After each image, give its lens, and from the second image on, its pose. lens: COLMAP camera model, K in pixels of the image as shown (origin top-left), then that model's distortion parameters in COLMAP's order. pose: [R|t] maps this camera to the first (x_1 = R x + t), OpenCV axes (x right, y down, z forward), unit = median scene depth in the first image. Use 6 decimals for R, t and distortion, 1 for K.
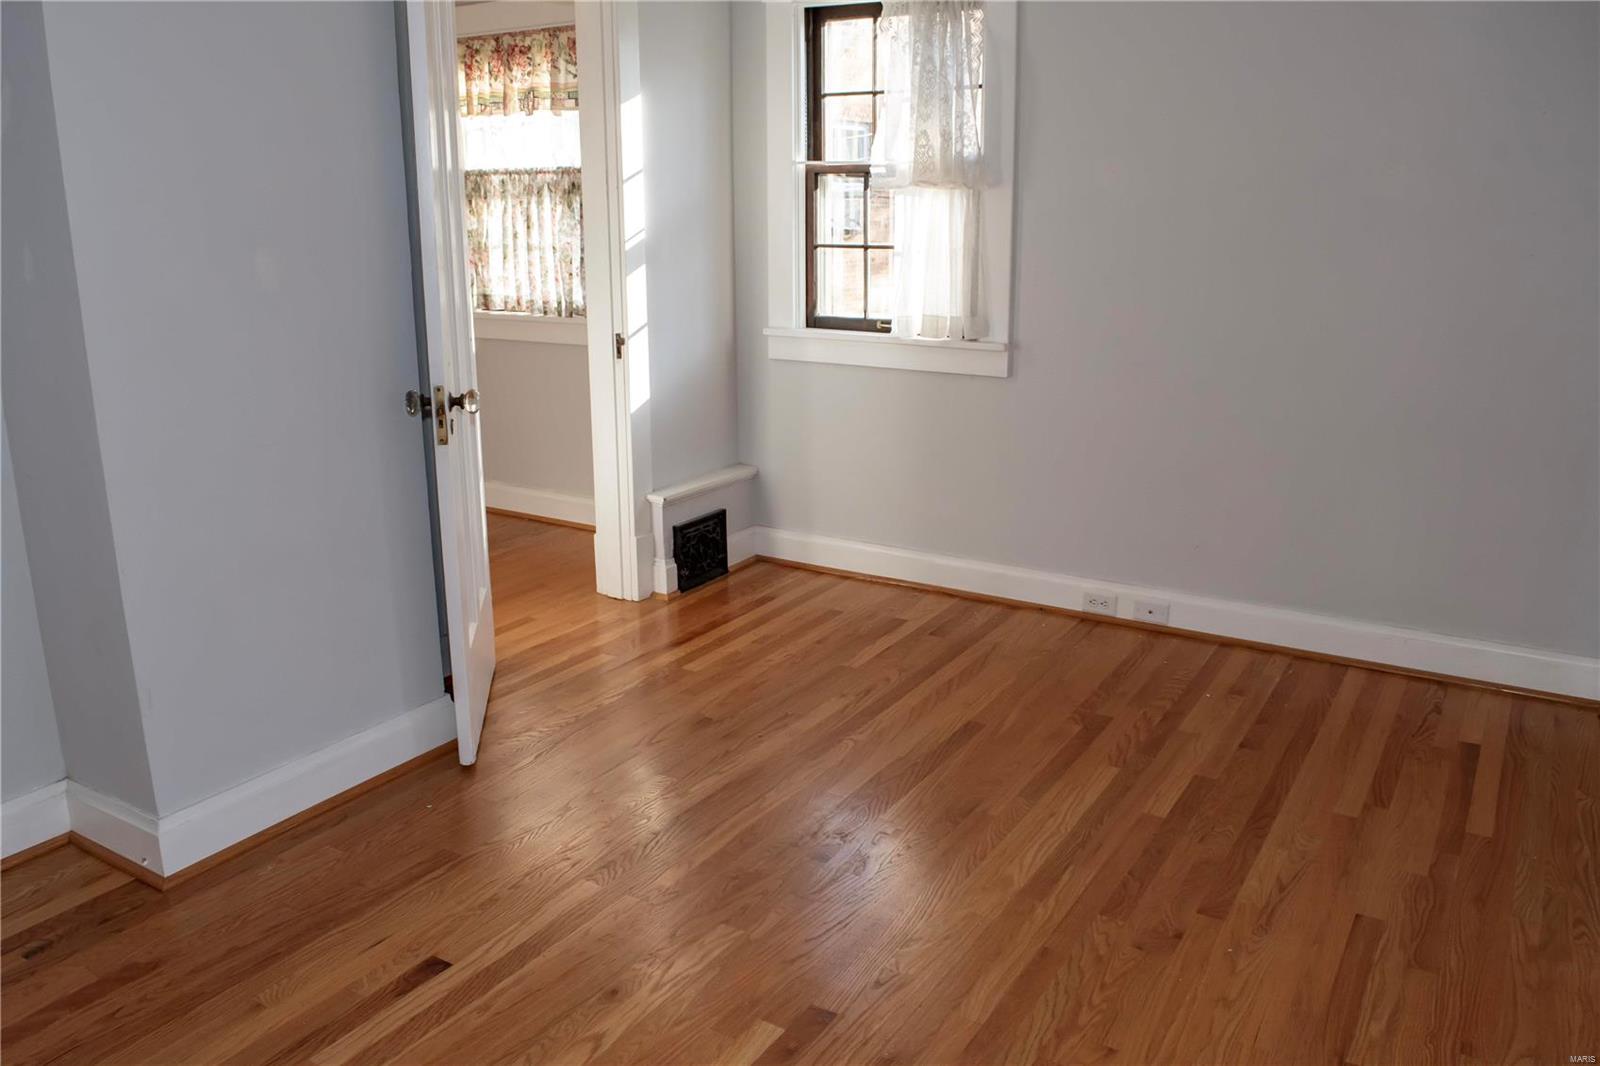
lens RADIAL K [[1246.3, 0, 794.1], [0, 1246.3, 537.4], [0, 0, 1]] dist [-0.099170, 0.036379]
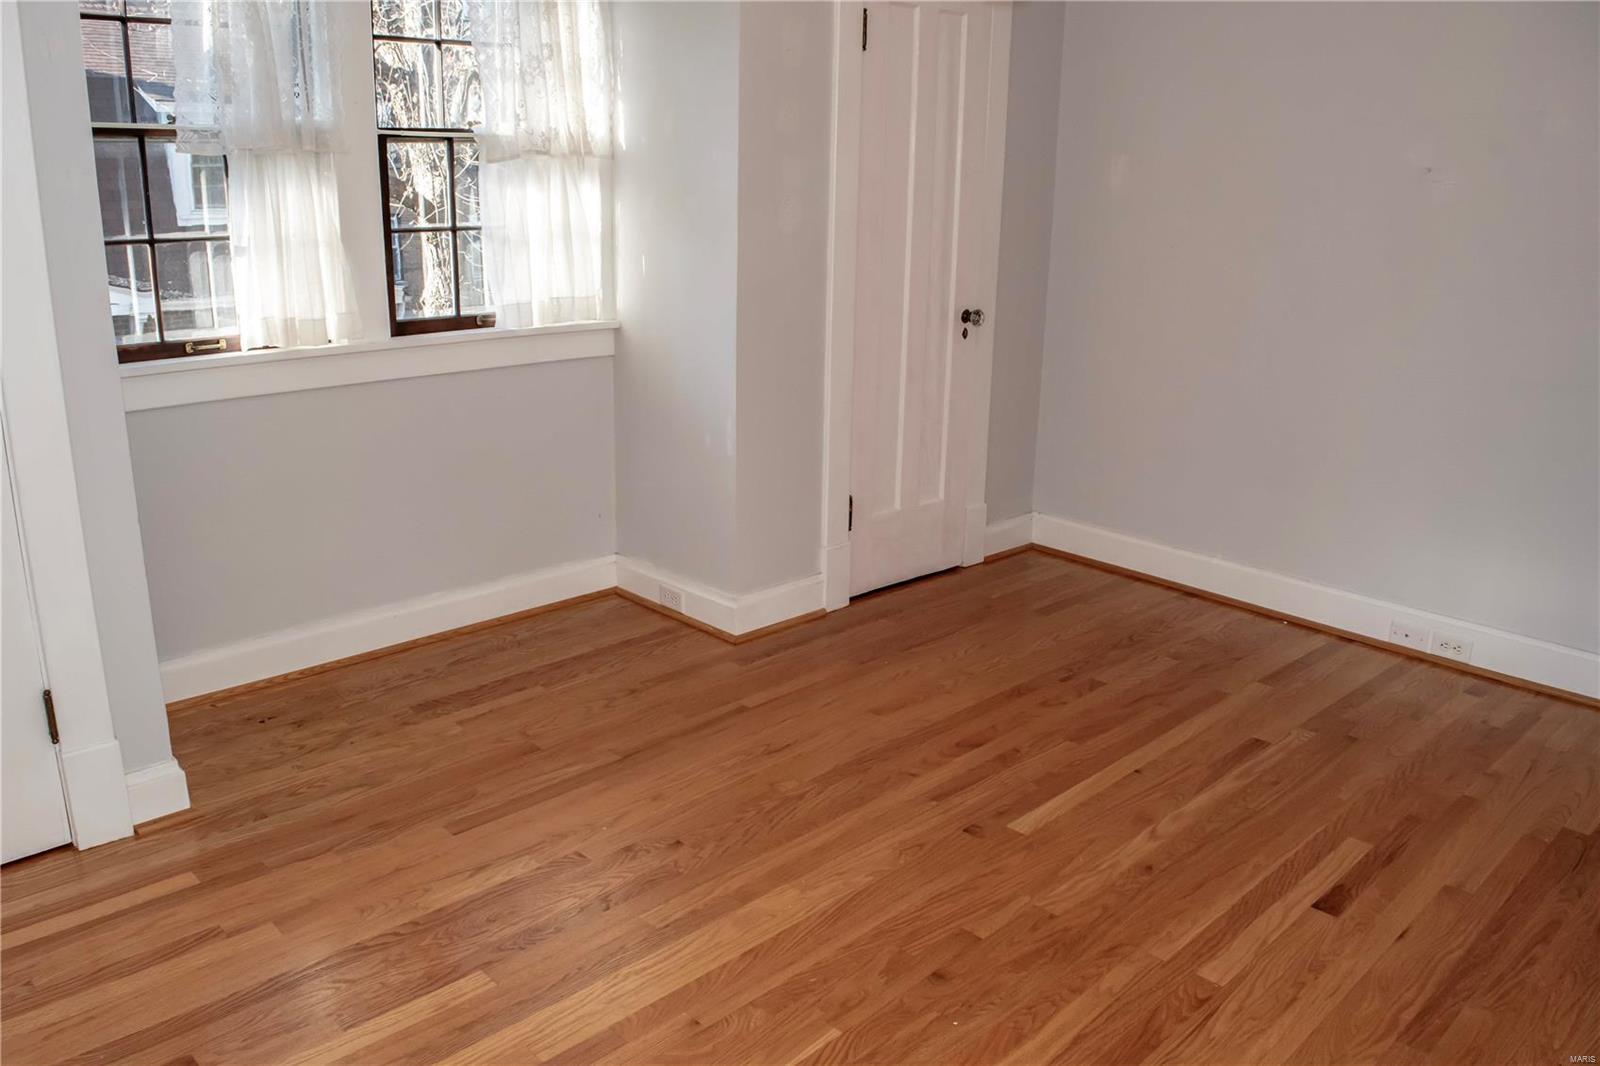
lens RADIAL K [[1246.3, 0, 794.1], [0, 1246.3, 537.4], [0, 0, 1]] dist [-0.099170, 0.036379]
pose [[-0.971701, -0.082767, 0.221238, -0.038705], [0.045808, 0.852795, 0.520233, -0.396931], [-0.231729, 0.515646, -0.824871, 1.444052]]
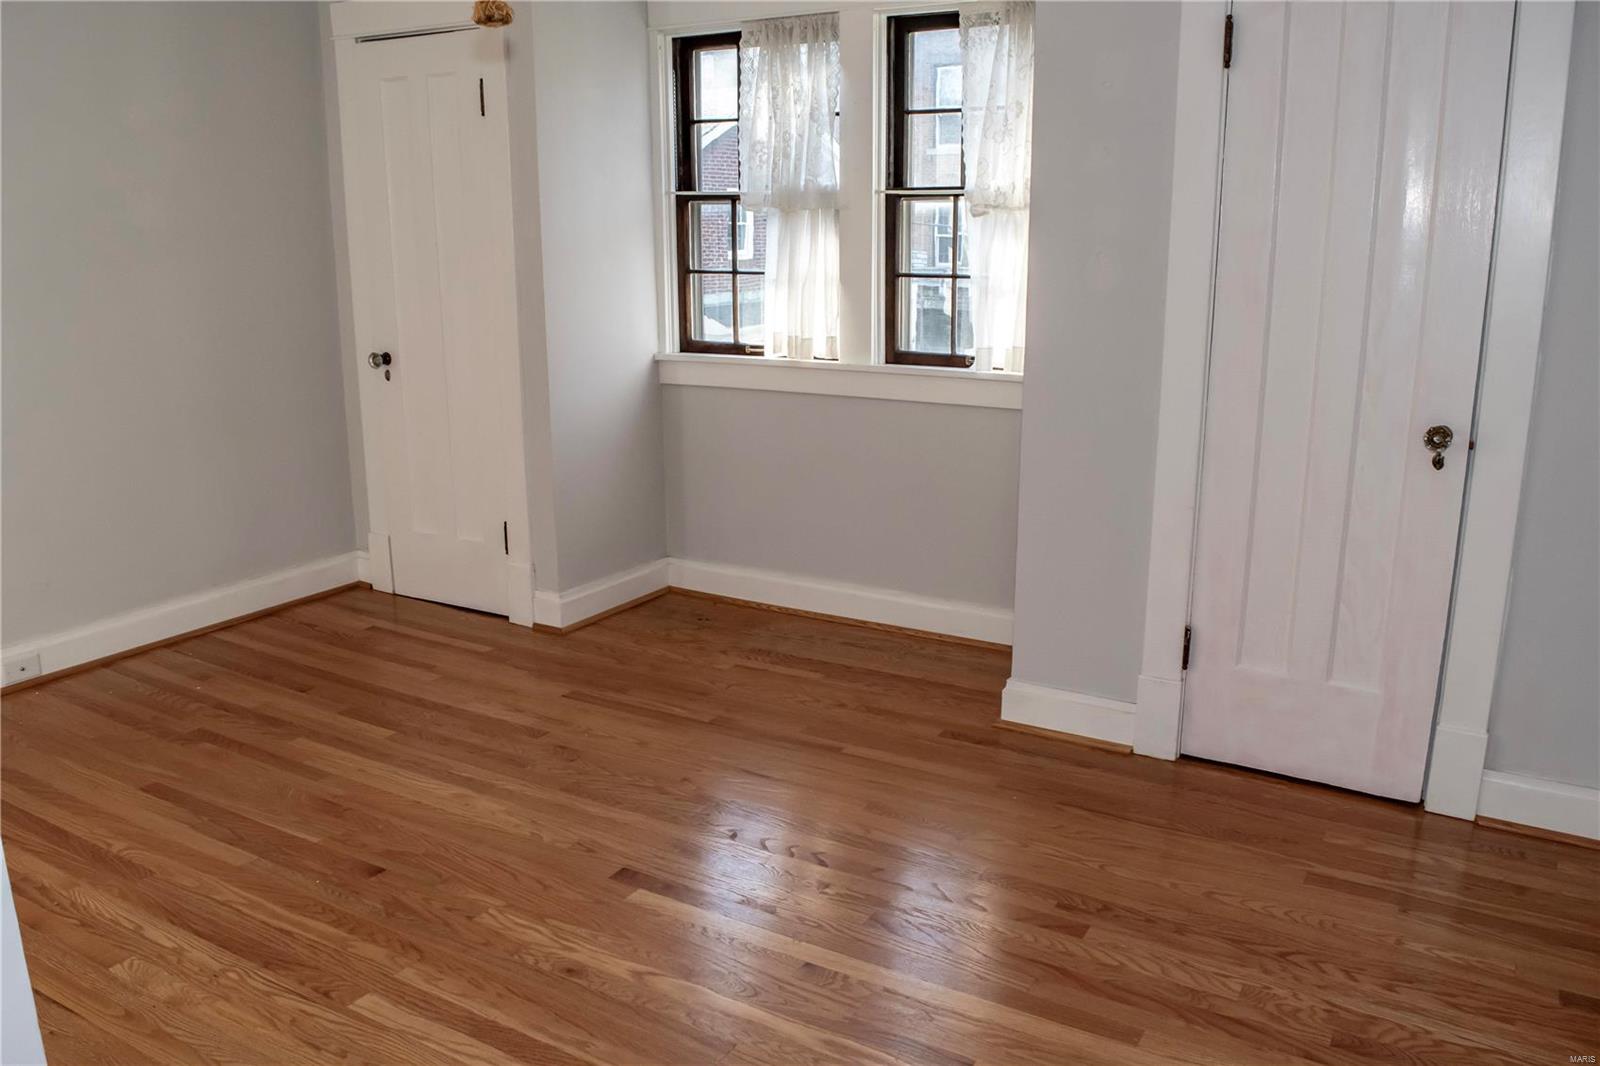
lens RADIAL K [[1246.3, 0, 794.1], [0, 1246.3, 537.4], [0, 0, 1]] dist [-0.099170, 0.036379]
pose [[-0.020307, -0.237981, 0.971058, -0.828619], [0.265789, 0.935023, 0.234708, -0.129658], [-0.963817, 0.262862, 0.044265, 0.518113]]
